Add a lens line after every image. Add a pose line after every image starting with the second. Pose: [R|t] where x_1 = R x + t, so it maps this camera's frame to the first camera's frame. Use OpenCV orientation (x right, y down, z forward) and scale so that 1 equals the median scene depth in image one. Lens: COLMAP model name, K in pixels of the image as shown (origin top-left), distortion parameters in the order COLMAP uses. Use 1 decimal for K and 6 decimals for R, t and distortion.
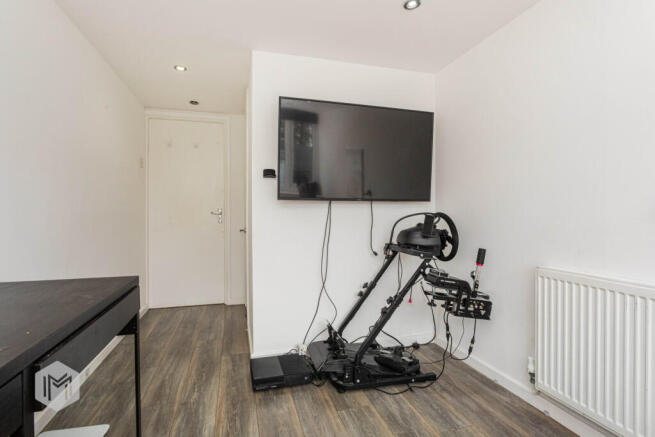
lens RADIAL K [[323.1, 0, 329.5], [0, 323.1, 215.7], [0, 0, 1]] dist [-0.001554, 0.000757]
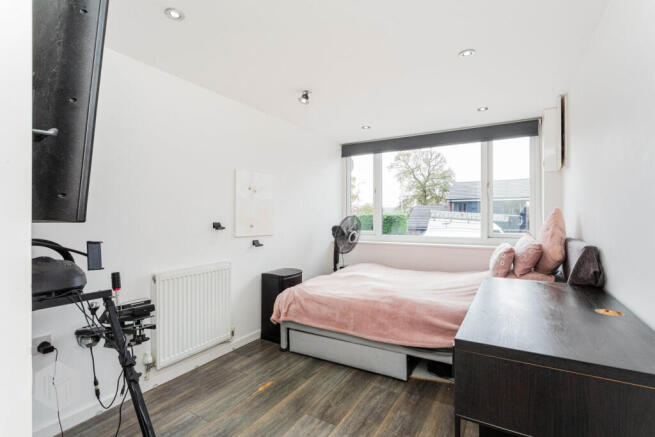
lens RADIAL K [[323.1, 0, 329.5], [0, 323.1, 215.7], [0, 0, 1]] dist [-0.001554, 0.000757]
pose [[-0.690172, 0.003638, 0.723636, -0.667679], [0.005447, 0.999985, 0.000168, -0.064129], [-0.723625, 0.004058, -0.690182, 1.220078]]
